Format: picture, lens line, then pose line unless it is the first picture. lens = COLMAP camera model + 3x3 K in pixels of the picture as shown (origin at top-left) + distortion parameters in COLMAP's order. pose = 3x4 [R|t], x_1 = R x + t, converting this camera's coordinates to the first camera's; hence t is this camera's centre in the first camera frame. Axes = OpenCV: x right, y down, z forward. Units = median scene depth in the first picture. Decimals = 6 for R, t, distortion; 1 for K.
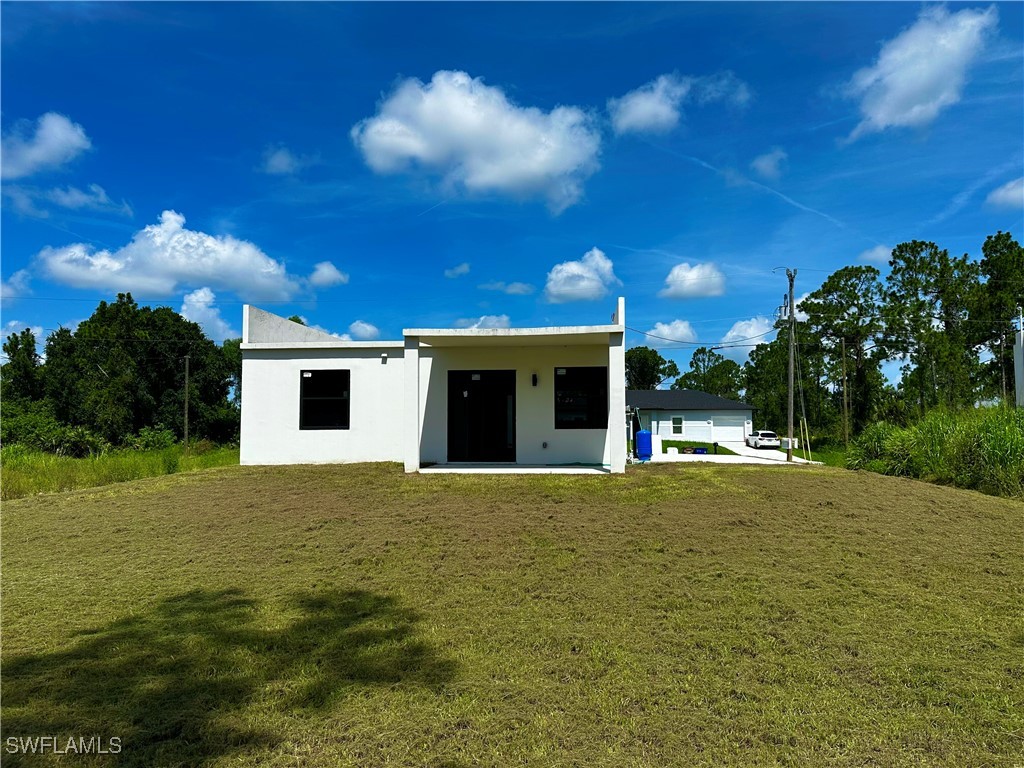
lens RADIAL K [[717.6, 0, 512.0], [0, 717.6, 384.0], [0, 0, 1]] dist [0.083024, -0.094270]
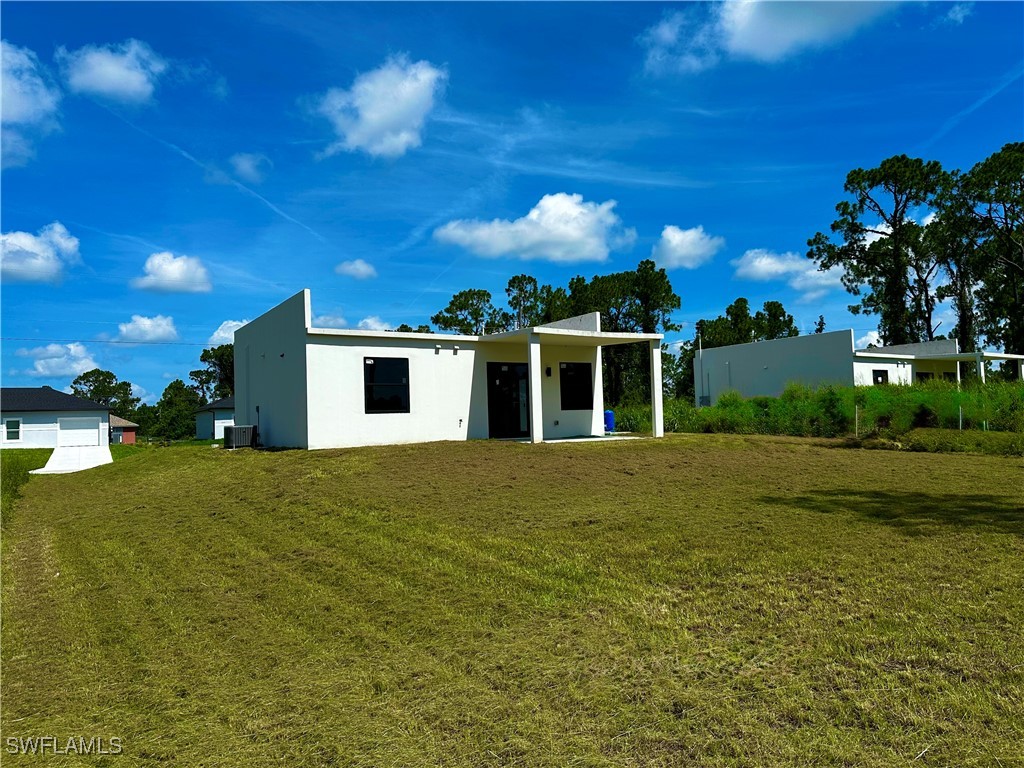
lens RADIAL K [[717.6, 0, 512.0], [0, 717.6, 384.0], [0, 0, 1]] dist [0.083024, -0.094270]
pose [[0.779408, 0.013777, 0.626365, -0.787749], [-0.010482, 0.999905, -0.008950, 0.027362], [-0.626429, 0.000410, 0.779478, 0.051299]]
